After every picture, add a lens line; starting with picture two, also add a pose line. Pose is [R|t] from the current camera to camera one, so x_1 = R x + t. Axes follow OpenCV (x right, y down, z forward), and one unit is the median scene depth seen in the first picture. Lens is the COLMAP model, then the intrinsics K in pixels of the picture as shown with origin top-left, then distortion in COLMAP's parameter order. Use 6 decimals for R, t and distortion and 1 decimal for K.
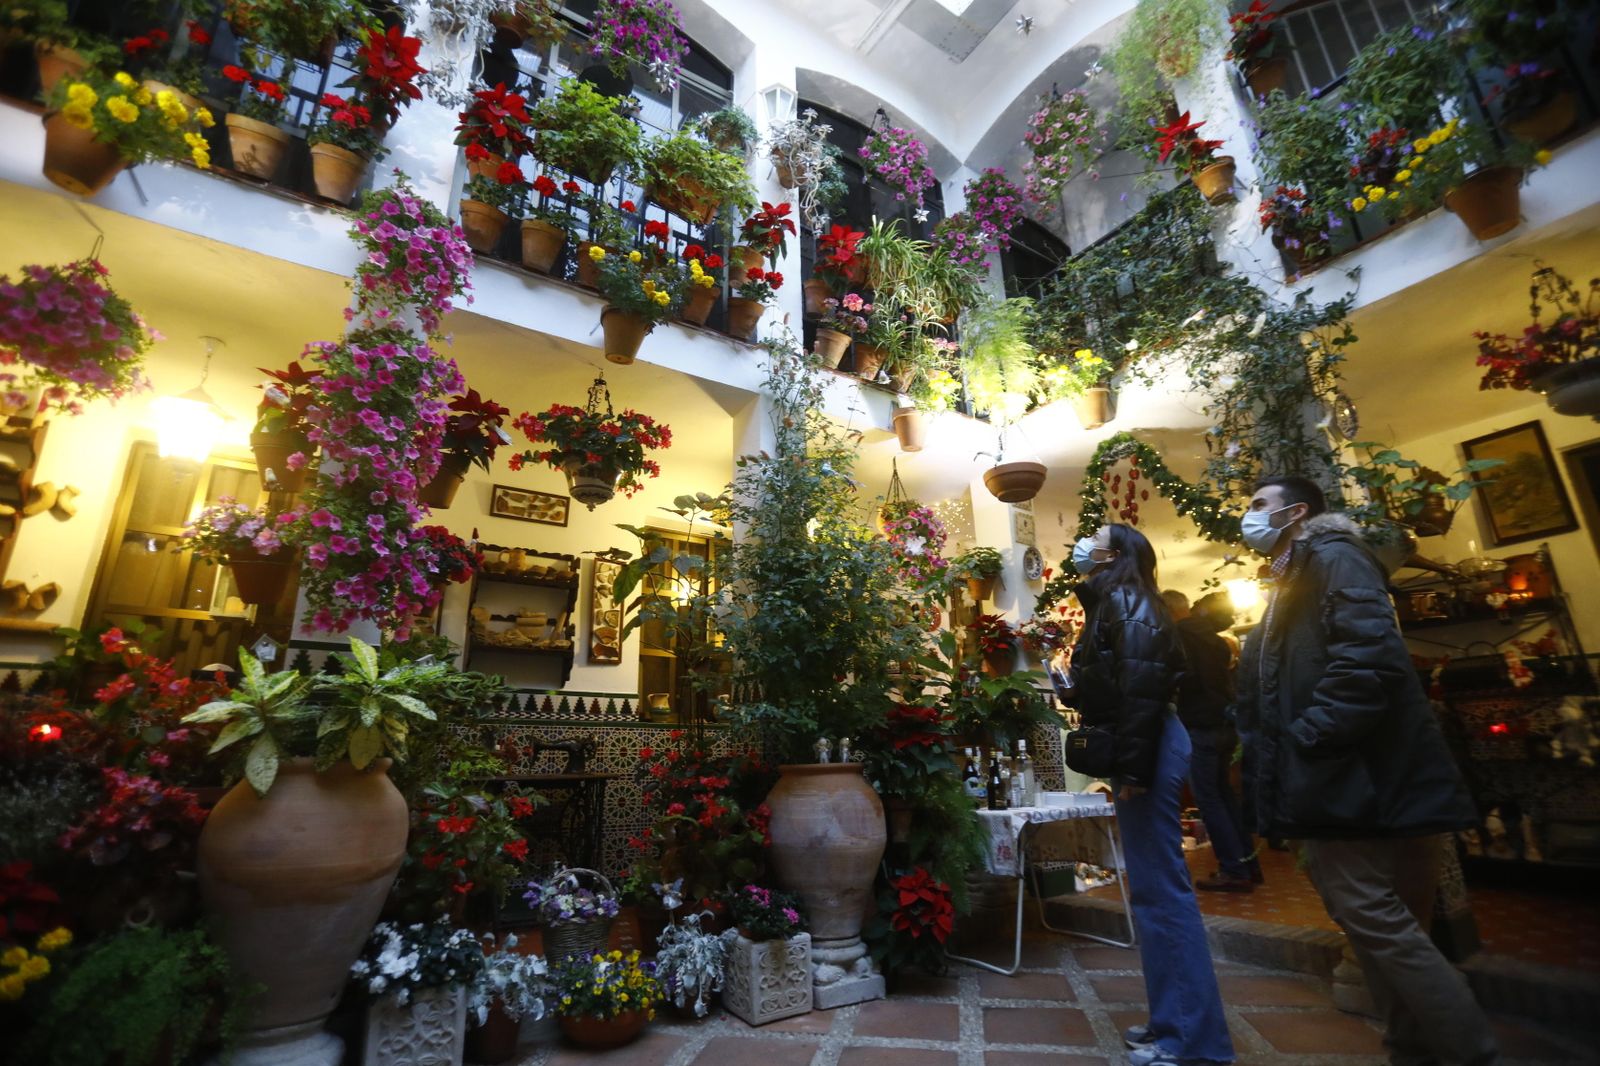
lens RADIAL K [[740.8, 0, 788.9], [0, 740.8, 536.4], [0, 0, 1]] dist [-0.066035, 0.024048]
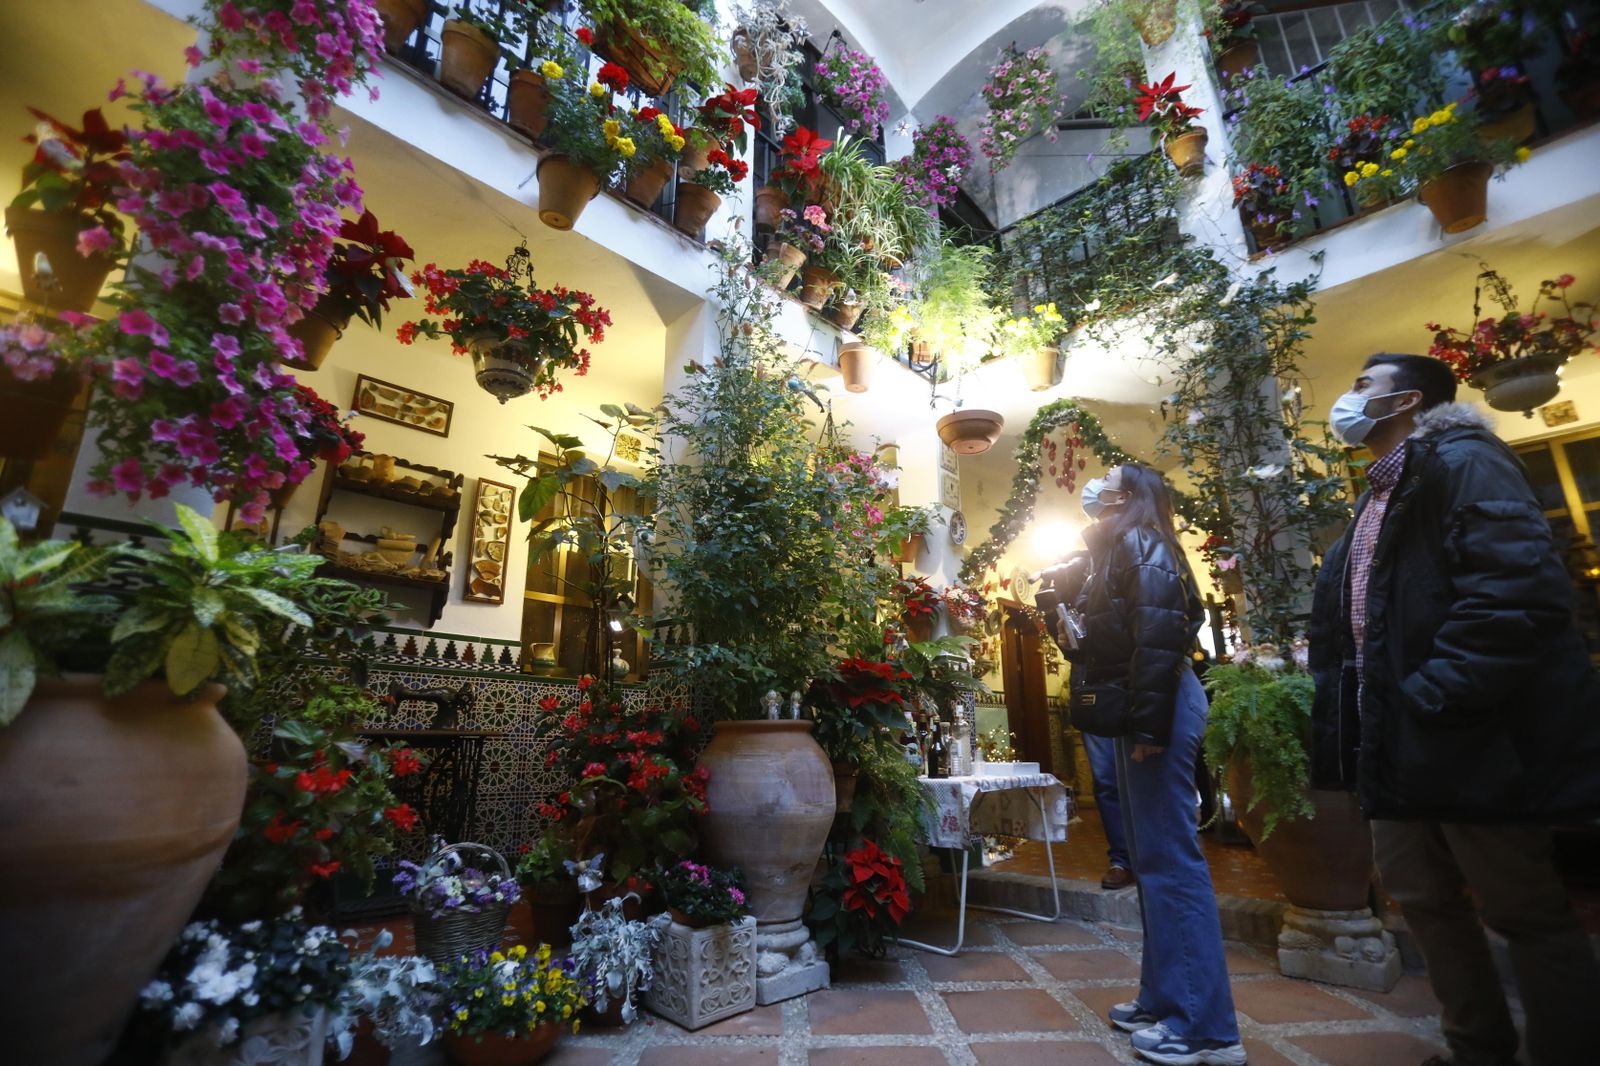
lens RADIAL K [[740.8, 0, 795.6], [0, 740.8, 536.0], [0, 0, 1]] dist [-0.066035, 0.024048]
pose [[0.973256, 0.077325, 0.216319, -0.122077], [-0.082136, 0.996532, 0.013325, 0.075749], [-0.214538, -0.030736, 0.976232, 0.149896]]
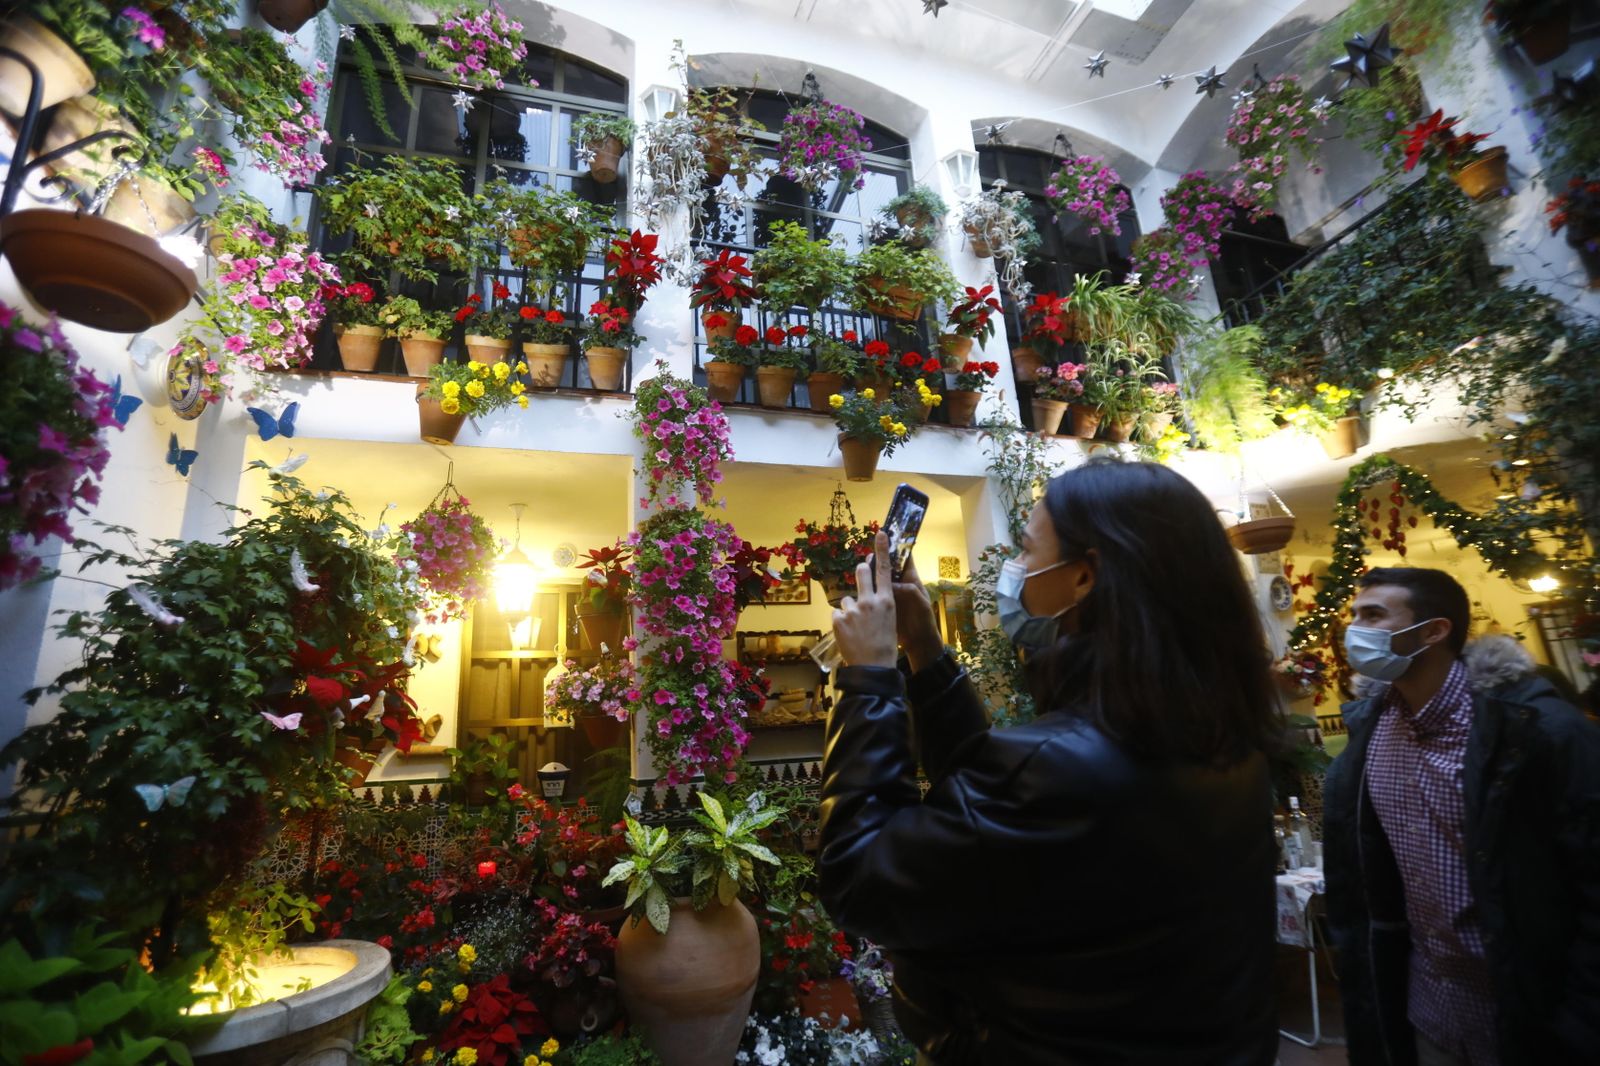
lens RADIAL K [[740.8, 0, 787.5], [0, 740.8, 538.2], [0, 0, 1]] dist [-0.066035, 0.024048]
pose [[0.963354, -0.106520, -0.246175, -0.073142], [0.117800, 0.992537, 0.031517, -0.205740], [0.240981, -0.059361, 0.968713, -0.092814]]
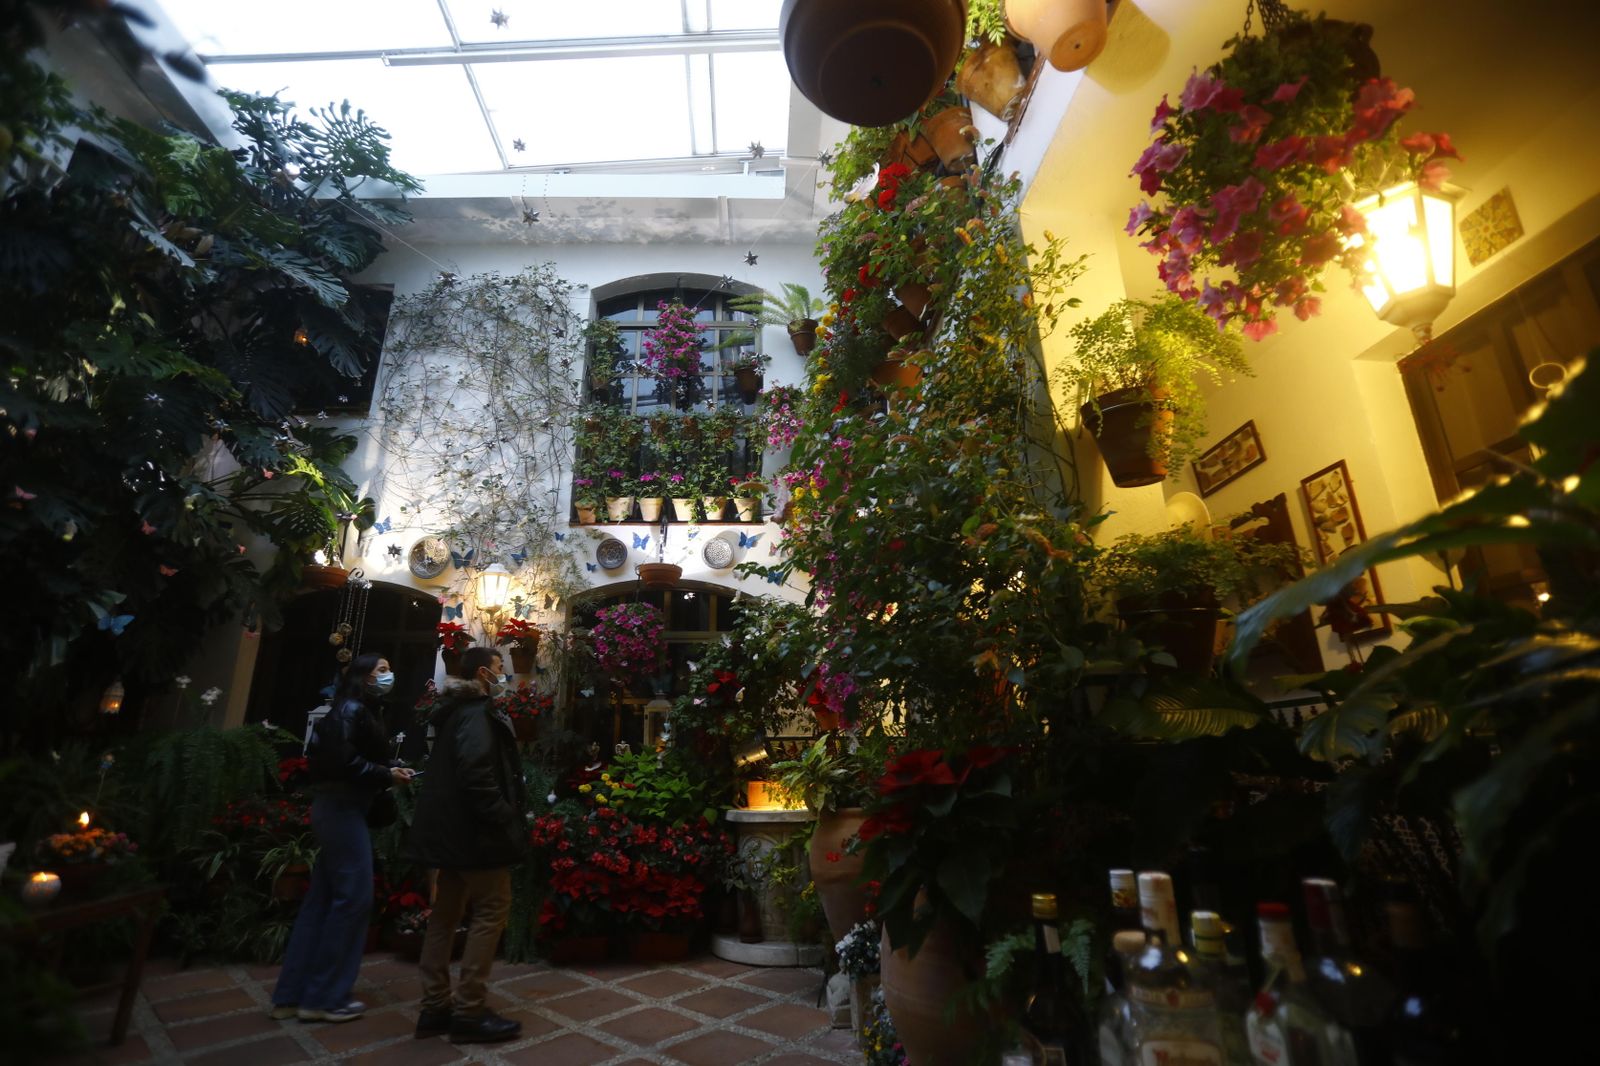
lens RADIAL K [[740.8, 0, 799.0], [0, 740.8, 526.9], [0, 0, 1]] dist [-0.066035, 0.024048]
pose [[-0.492929, -0.232498, -0.838430, 0.666575], [0.294955, 0.861922, -0.412423, 0.270982], [0.818549, -0.450595, -0.356290, 1.179684]]
